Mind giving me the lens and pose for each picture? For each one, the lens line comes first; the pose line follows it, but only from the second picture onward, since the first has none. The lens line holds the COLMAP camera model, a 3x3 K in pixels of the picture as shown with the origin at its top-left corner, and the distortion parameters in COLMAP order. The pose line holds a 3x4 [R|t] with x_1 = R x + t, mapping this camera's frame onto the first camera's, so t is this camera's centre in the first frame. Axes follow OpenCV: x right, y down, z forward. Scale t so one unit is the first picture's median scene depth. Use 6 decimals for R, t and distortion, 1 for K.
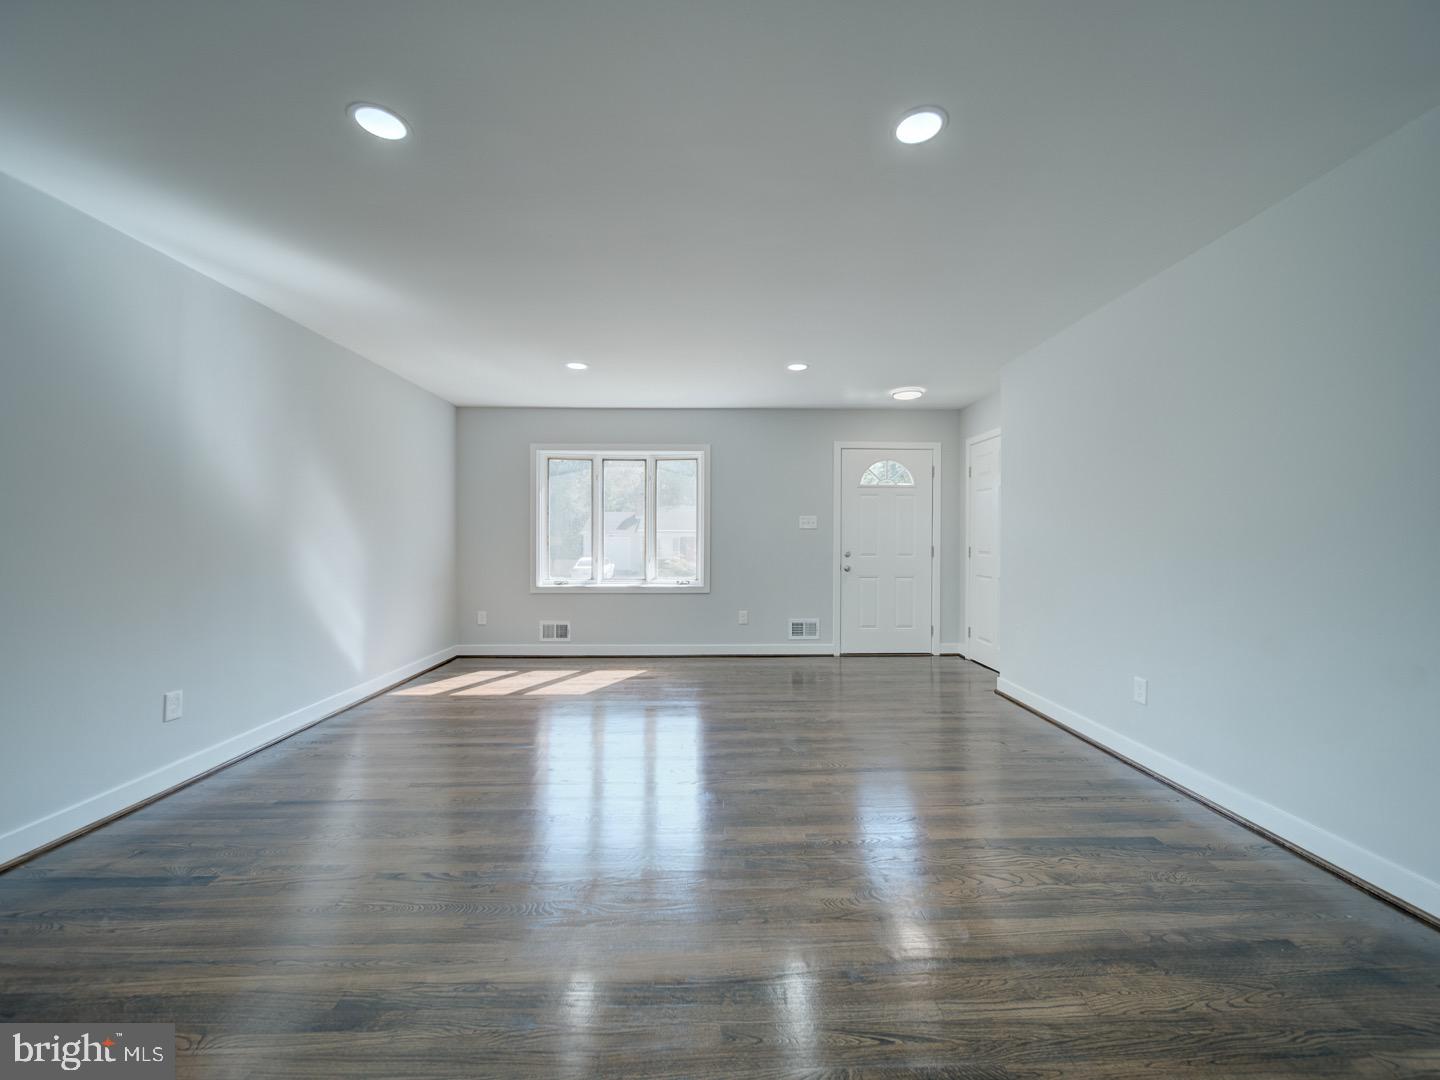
lens RADIAL K [[567.8, 0, 725.1], [0, 567.8, 542.1], [0, 0, 1]] dist [0.000140, -0.000131]
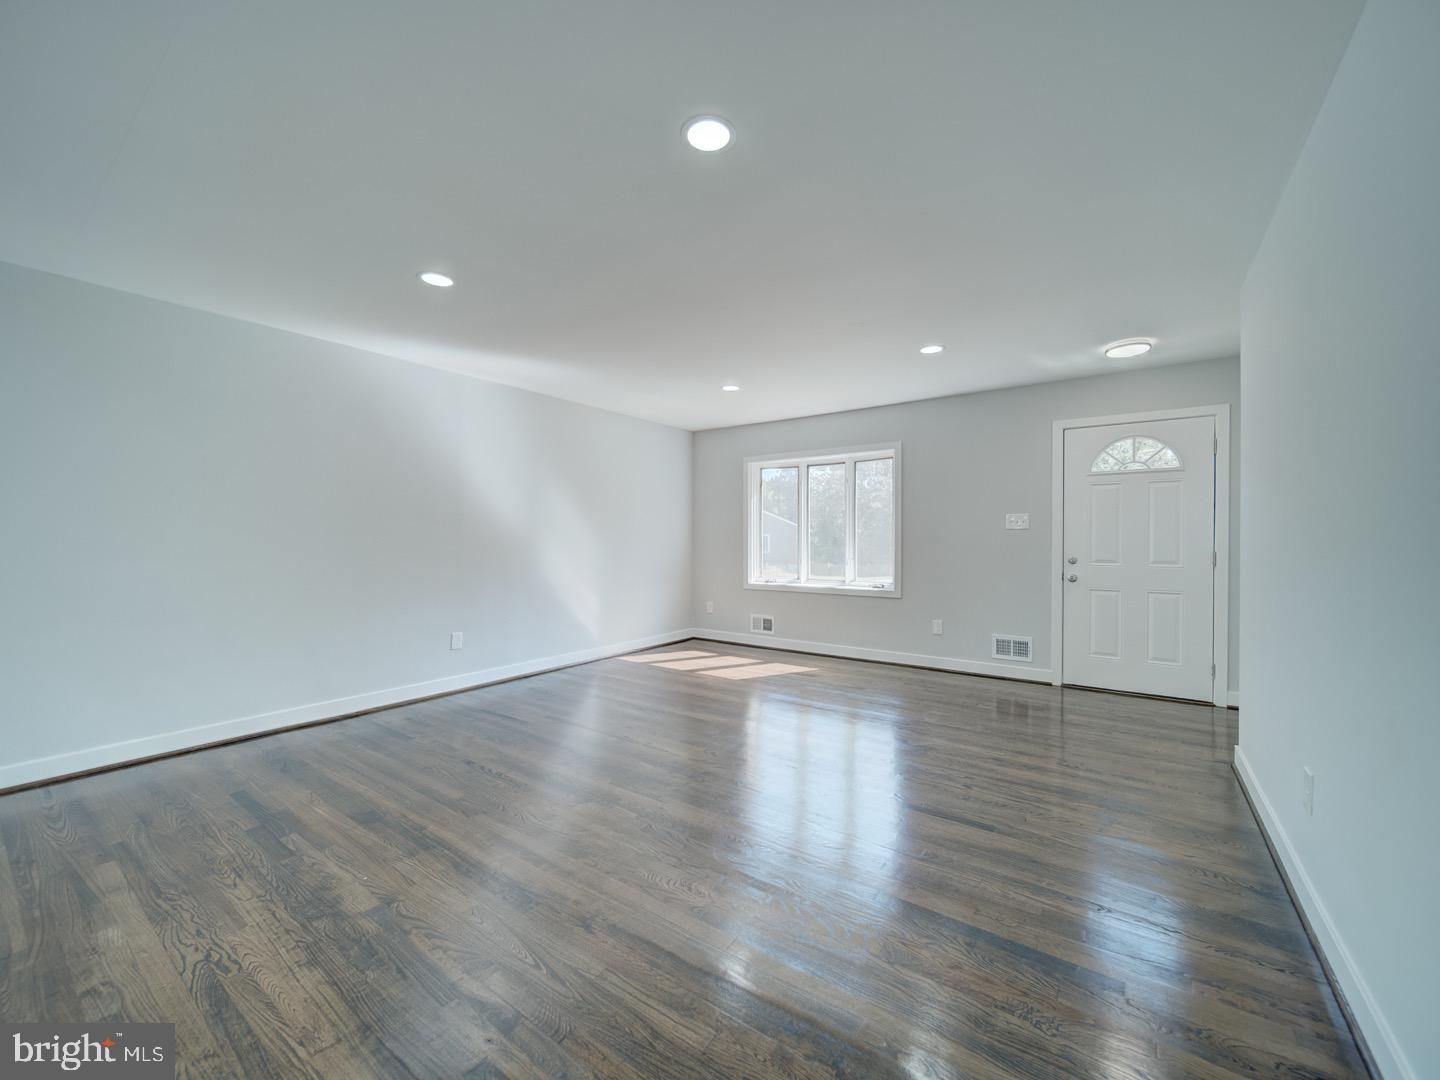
lens RADIAL K [[567.8, 0, 725.1], [0, 567.8, 542.1], [0, 0, 1]] dist [0.000140, -0.000131]
pose [[0.800439, 0.002315, -0.599410, 0.304288], [-0.005225, 0.999981, -0.003115, 0.000620], [0.599392, 0.005625, 0.800436, 0.067368]]
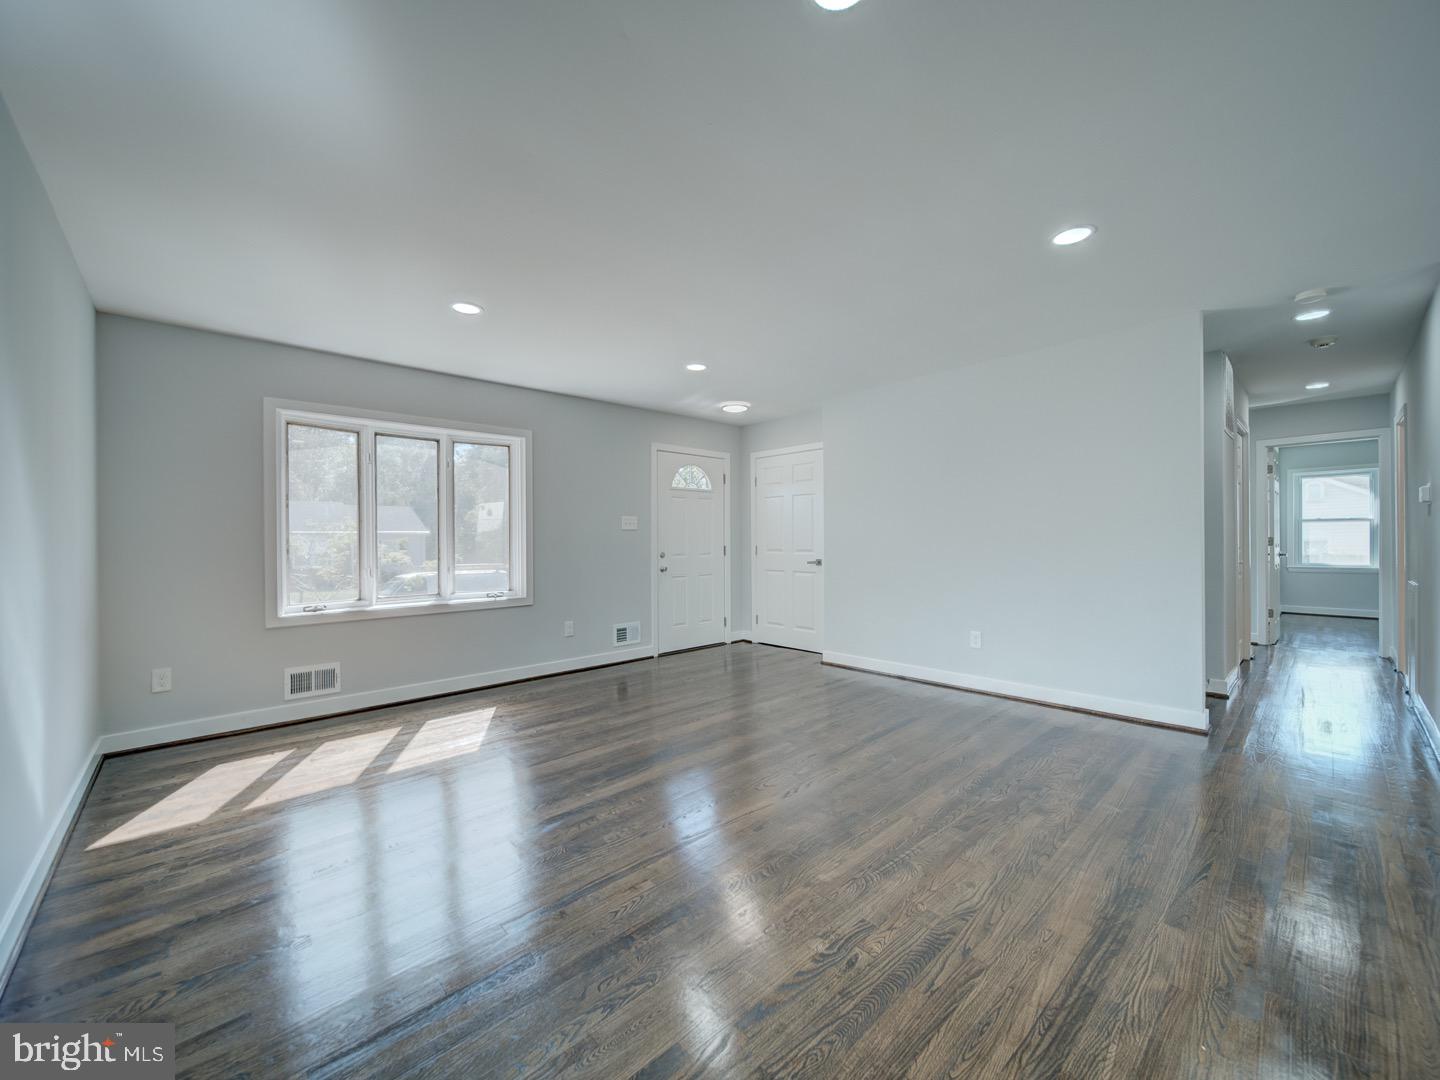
lens RADIAL K [[567.8, 0, 725.1], [0, 567.8, 542.1], [0, 0, 1]] dist [0.000140, -0.000131]
pose [[0.746016, -0.011127, 0.665835, -0.377748], [0.014518, 0.999895, 0.000443, -0.000509], [-0.665770, 0.009336, 0.746099, 0.170581]]
